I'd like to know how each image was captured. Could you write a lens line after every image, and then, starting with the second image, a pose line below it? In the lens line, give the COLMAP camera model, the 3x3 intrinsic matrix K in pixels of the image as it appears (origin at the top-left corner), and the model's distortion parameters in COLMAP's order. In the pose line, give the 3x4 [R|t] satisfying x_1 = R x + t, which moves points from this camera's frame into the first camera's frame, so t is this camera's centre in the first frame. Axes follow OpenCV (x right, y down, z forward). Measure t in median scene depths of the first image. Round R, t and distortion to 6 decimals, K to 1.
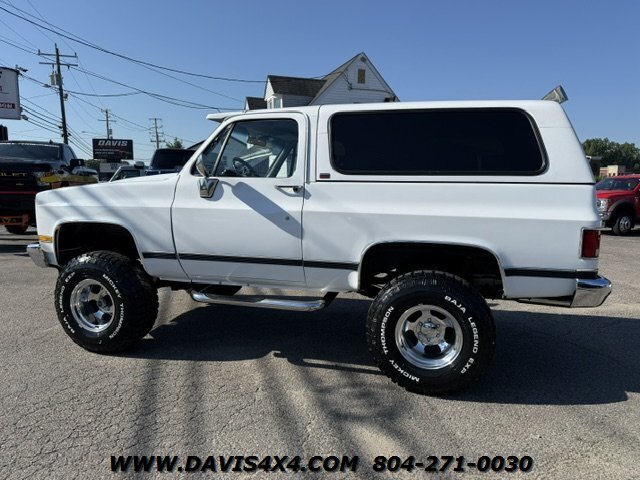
lens RADIAL K [[455.9, 0, 324.8], [0, 455.9, 236.1], [0, 0, 1]] dist [0.028694, -0.036540]
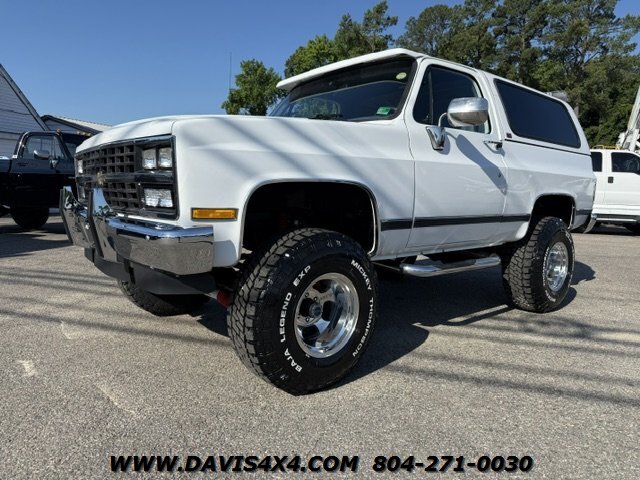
lens RADIAL K [[455.9, 0, 321.1], [0, 455.9, 236.3], [0, 0, 1]] dist [0.028694, -0.036540]
pose [[0.573474, -0.086140, 0.814682, -1.126600], [0.073834, 0.995844, 0.053322, 0.013181], [-0.815889, 0.029573, 0.577451, 0.724897]]
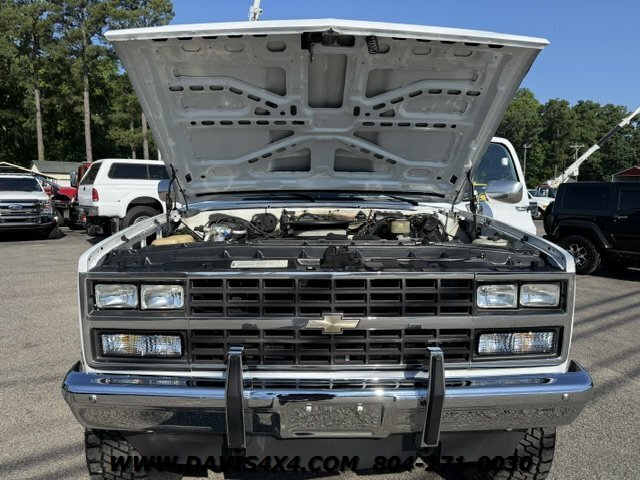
lens RADIAL K [[455.9, 0, 319.5], [0, 455.9, 238.5], [0, 0, 1]] dist [0.028694, -0.036540]
pose [[-0.286117, -0.114679, 0.951307, -1.146379], [0.096344, 0.984338, 0.147637, -0.230387], [-0.953339, 0.133894, -0.270587, 1.590416]]
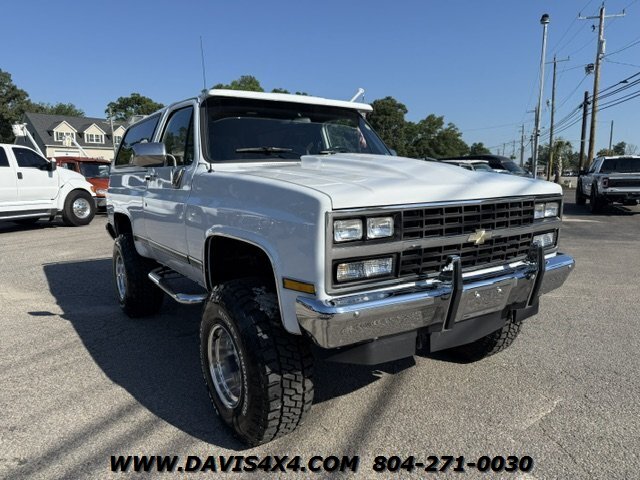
lens RADIAL K [[455.9, 0, 322.2], [0, 455.9, 242.4], [0, 0, 1]] dist [0.028694, -0.036540]
pose [[-0.754648, -0.101371, 0.648251, -0.972149], [0.075785, 0.967914, 0.239582, -0.242453], [-0.651738, 0.229928, -0.722752, 2.106018]]
